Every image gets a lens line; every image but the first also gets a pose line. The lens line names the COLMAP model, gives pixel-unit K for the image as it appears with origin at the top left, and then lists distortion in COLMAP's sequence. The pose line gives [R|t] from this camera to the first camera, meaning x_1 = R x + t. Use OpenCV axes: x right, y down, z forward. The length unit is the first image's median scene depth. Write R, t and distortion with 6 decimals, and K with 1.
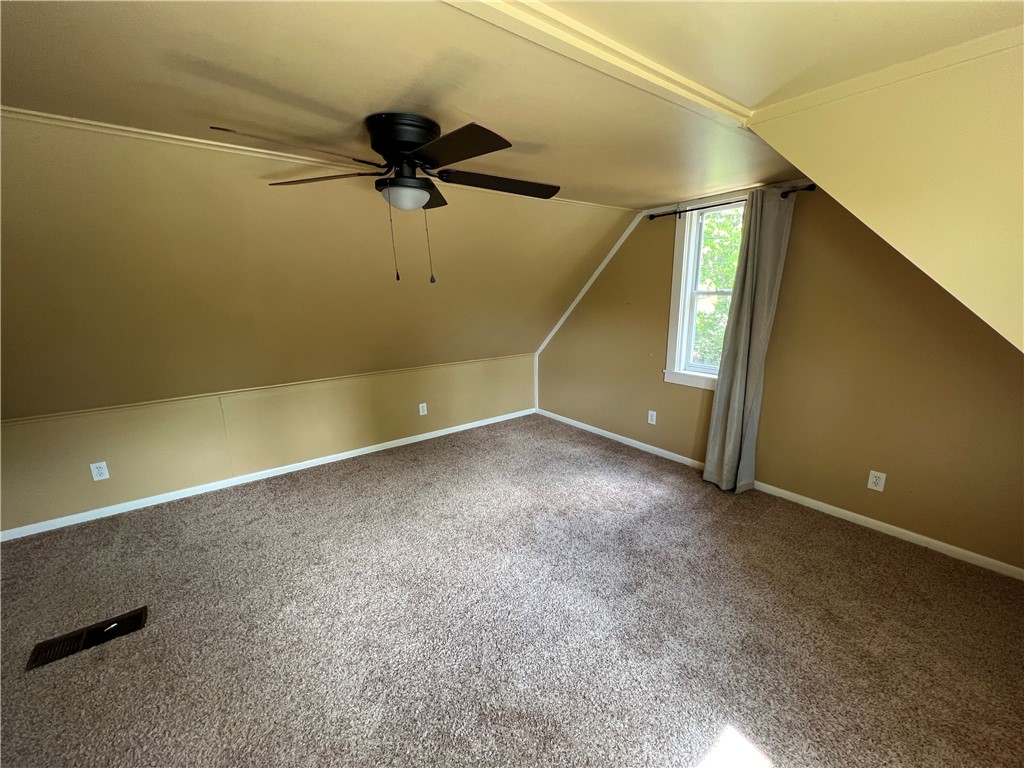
lens RADIAL K [[410.2, 0, 510.7], [0, 410.2, 382.1], [0, 0, 1]] dist [-0.002590, -0.000195]
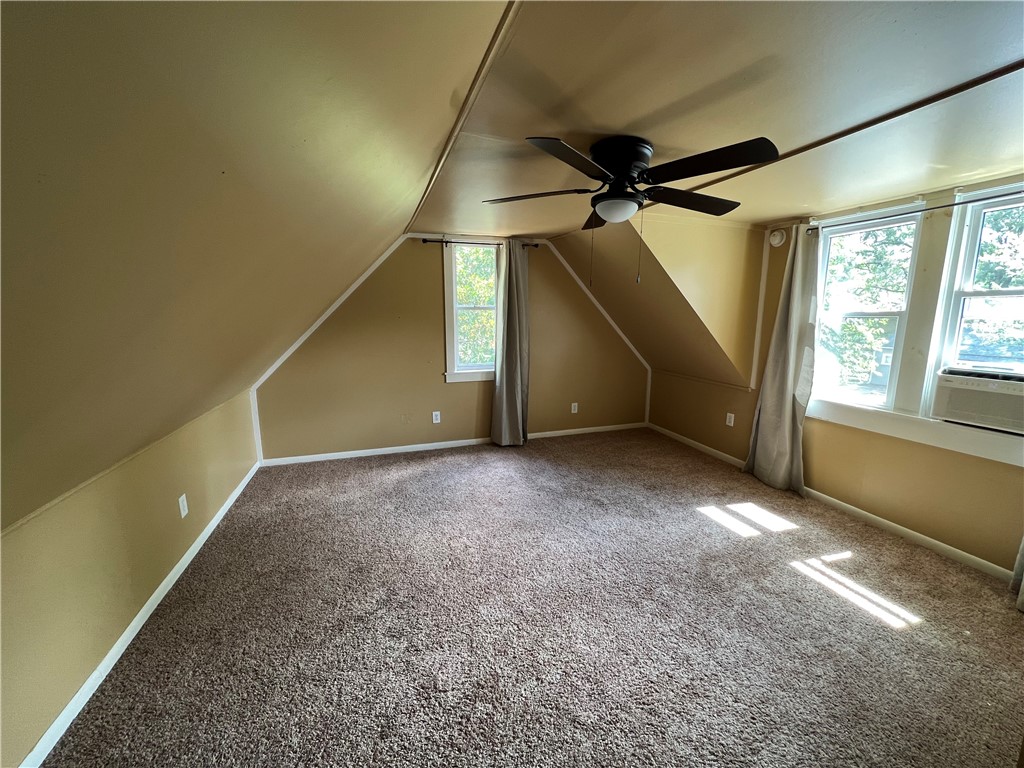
lens RADIAL K [[410.2, 0, 511.2], [0, 410.2, 381.0], [0, 0, 1]] dist [-0.002590, -0.000195]
pose [[0.313468, -0.142385, 0.938863, -0.727512], [0.202521, 0.975972, 0.080395, -0.068844], [-0.927752, 0.164938, 0.334772, 0.476304]]
